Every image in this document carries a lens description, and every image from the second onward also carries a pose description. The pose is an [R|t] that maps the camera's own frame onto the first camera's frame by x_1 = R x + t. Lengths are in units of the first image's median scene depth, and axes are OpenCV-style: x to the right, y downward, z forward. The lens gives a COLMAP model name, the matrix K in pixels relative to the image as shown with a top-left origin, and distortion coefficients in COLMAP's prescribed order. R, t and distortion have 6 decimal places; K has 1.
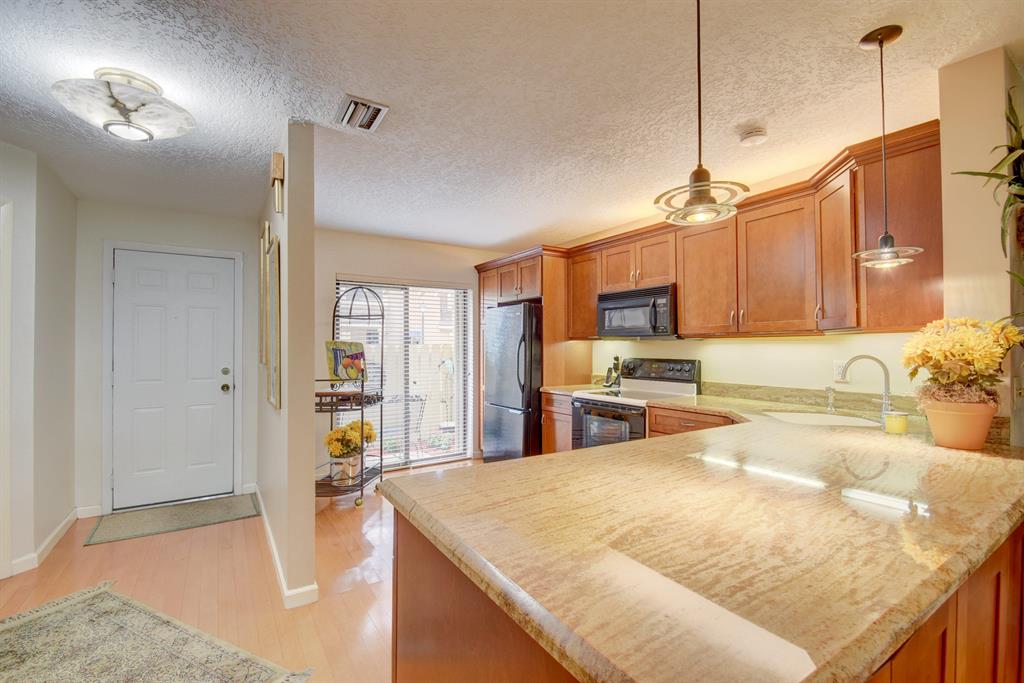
lens RADIAL K [[455.1, 0, 511.5], [0, 455.1, 346.6], [0, 0, 1]] dist [-0.004500, -0.003211]
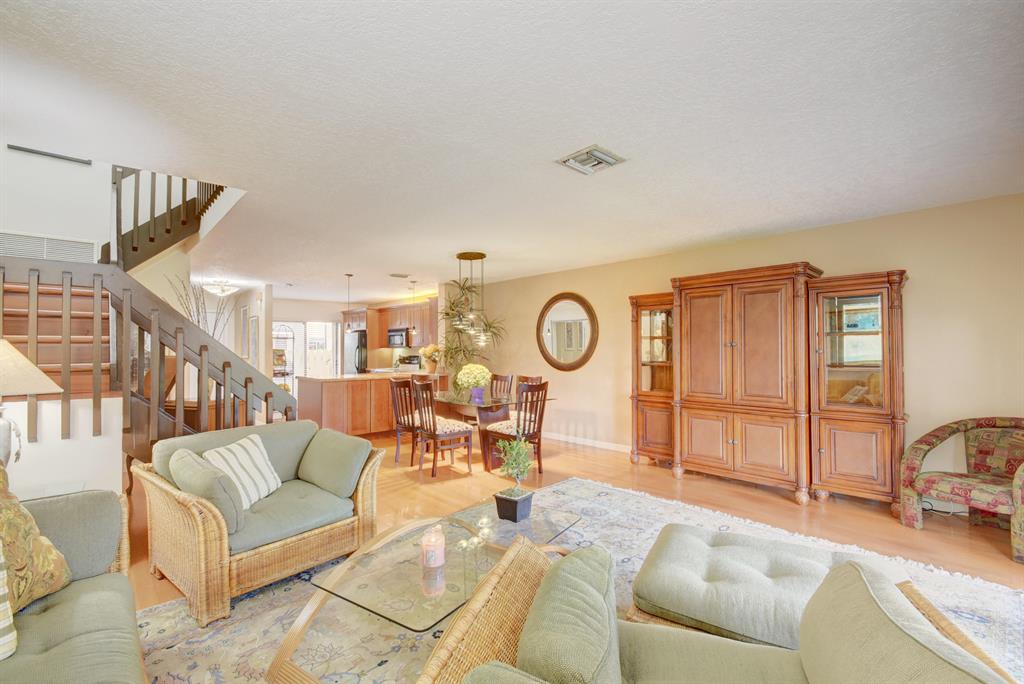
lens RADIAL K [[452.0, 0, 506.1], [0, 452.0, 340.9], [0, 0, 1]] dist [-0.002284, -0.007862]
pose [[0.985232, 0.000421, 0.171225, 0.395254], [0.002892, 0.999813, -0.019101, -0.005346], [-0.171201, 0.019314, 0.985047, -1.471483]]
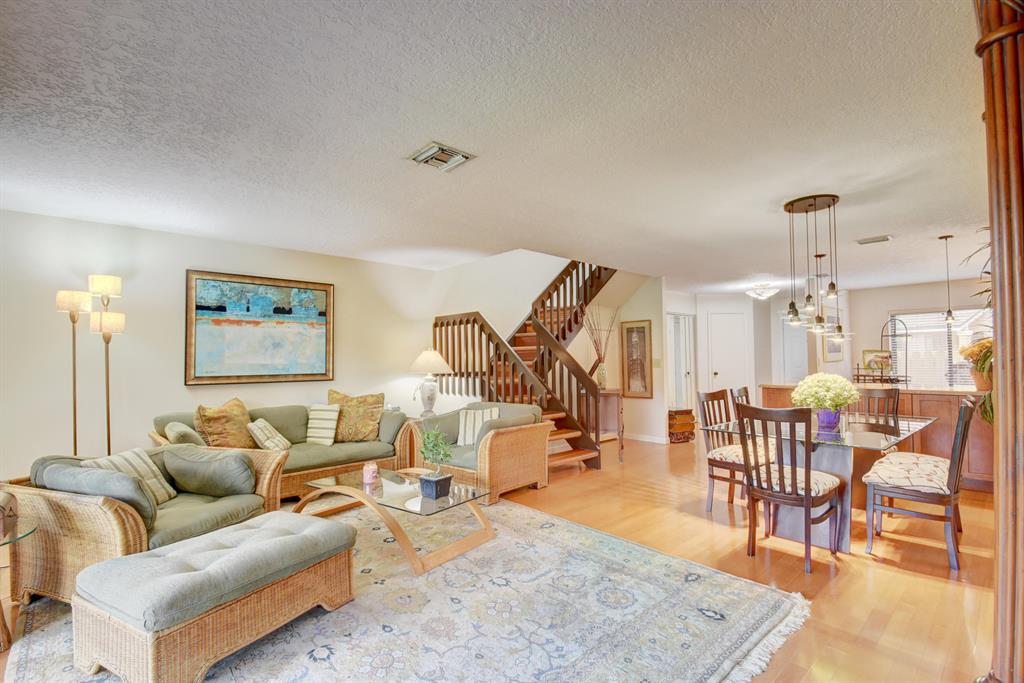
lens RADIAL K [[455.1, 0, 514.3], [0, 455.1, 340.1], [0, 0, 1]] dist [-0.004500, -0.003211]
pose [[0.184386, -0.034333, -0.982254, 1.272454], [0.009302, 0.999406, -0.033187, -0.002574], [0.982810, -0.003018, 0.184596, -0.865648]]
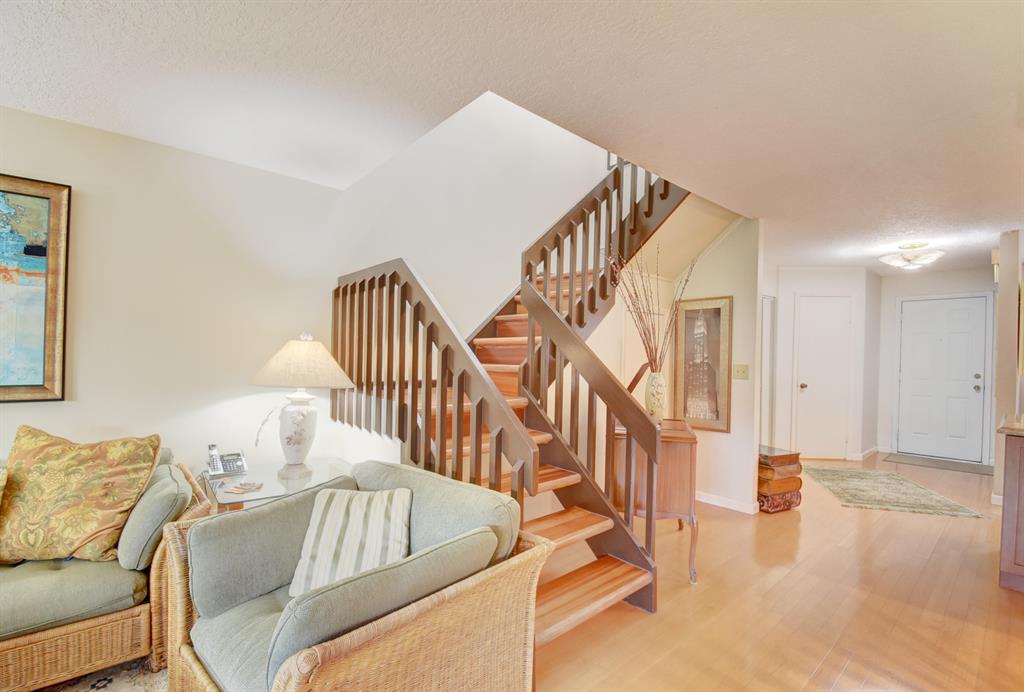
lens RADIAL K [[452.0, 0, 497.8], [0, 452.0, 362.9], [0, 0, 1]] dist [-0.002284, -0.007862]
pose [[0.129255, 0.028859, -0.991191, 0.544685], [-0.013774, 0.999532, 0.027305, -0.006881], [0.991516, 0.010124, 0.129592, -0.659025]]
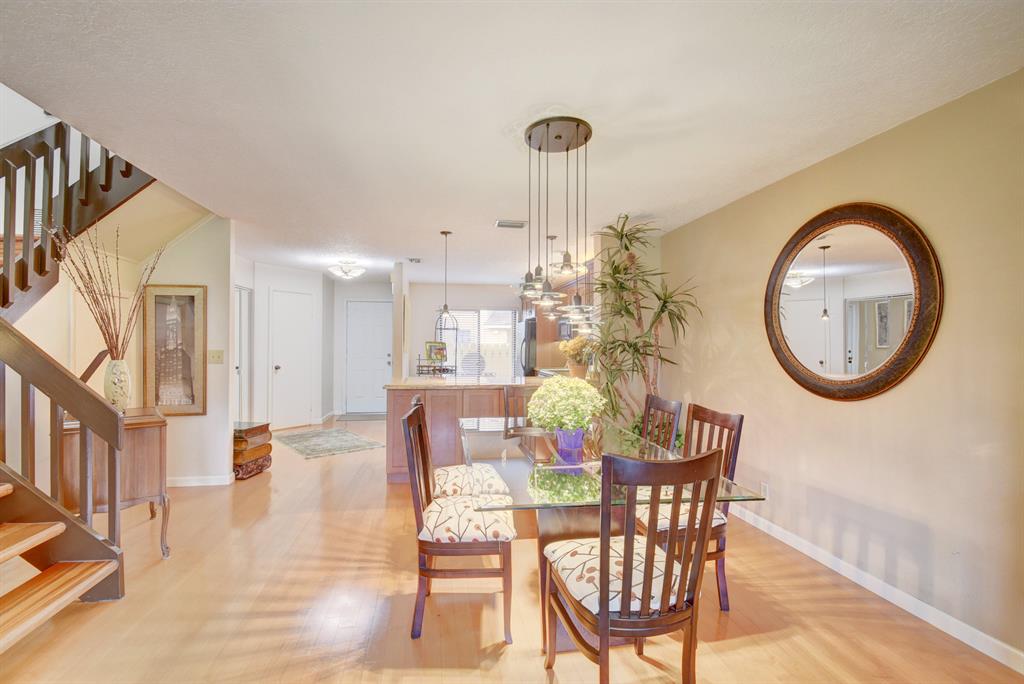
lens RADIAL K [[452.0, 0, 506.5], [0, 452.0, 344.4], [0, 0, 1]] dist [-0.002284, -0.007862]
pose [[0.922127, 0.011027, -0.386730, 0.685932], [-0.010730, 0.999938, 0.002925, -0.007100], [0.386739, 0.001452, 0.922188, -0.722952]]
